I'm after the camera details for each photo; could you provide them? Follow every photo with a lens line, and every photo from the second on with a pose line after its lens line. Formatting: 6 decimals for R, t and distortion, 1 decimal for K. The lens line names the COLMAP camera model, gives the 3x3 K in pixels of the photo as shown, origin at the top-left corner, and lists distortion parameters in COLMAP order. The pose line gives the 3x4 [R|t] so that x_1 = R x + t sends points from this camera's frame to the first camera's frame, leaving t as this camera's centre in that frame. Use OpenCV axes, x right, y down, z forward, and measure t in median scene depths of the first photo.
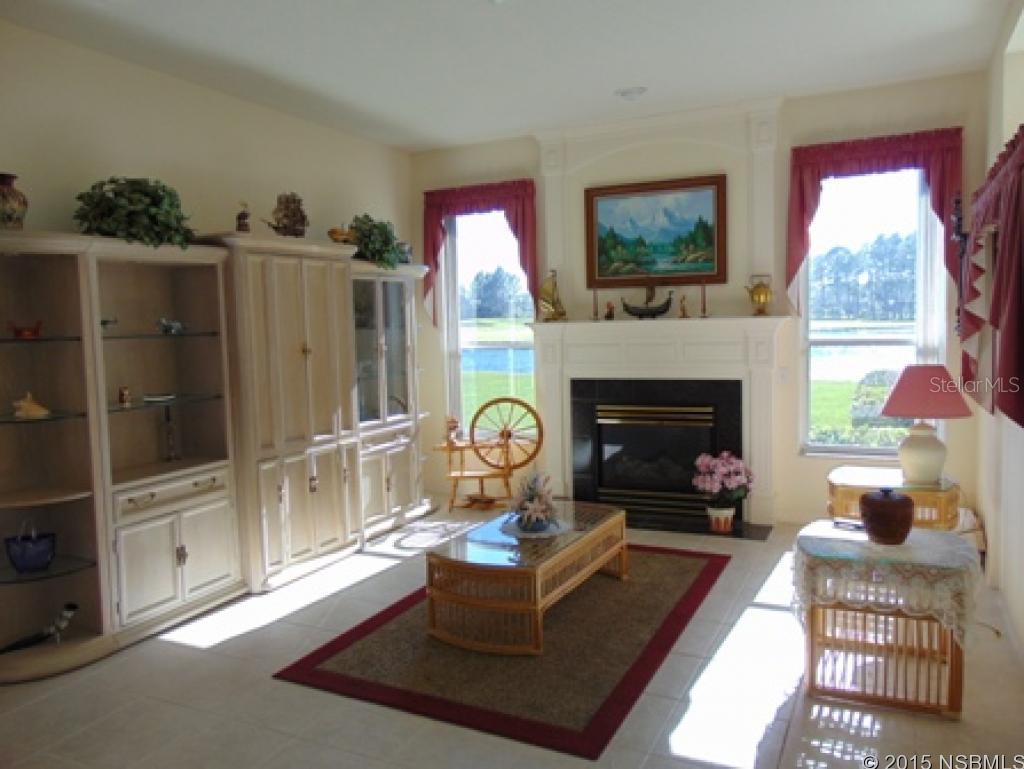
lens RADIAL K [[765.1, 0, 512.4], [0, 765.1, 380.3], [0, 0, 1]] dist [-0.031891, 0.045919]
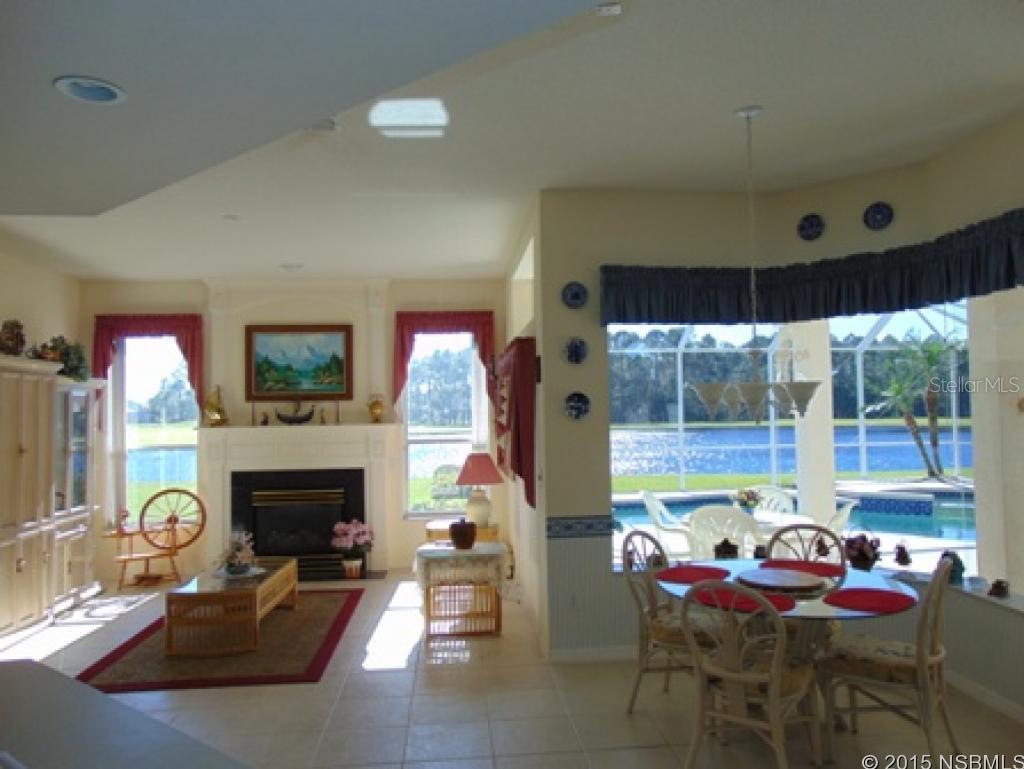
lens RADIAL K [[765.1, 0, 512.4], [0, 765.1, 380.3], [0, 0, 1]] dist [-0.031891, 0.045919]
pose [[0.854948, 0.034514, 0.517565, -0.204237], [0.036529, 0.991301, -0.126446, 0.027388], [-0.517426, 0.127011, 0.846249, -0.364719]]
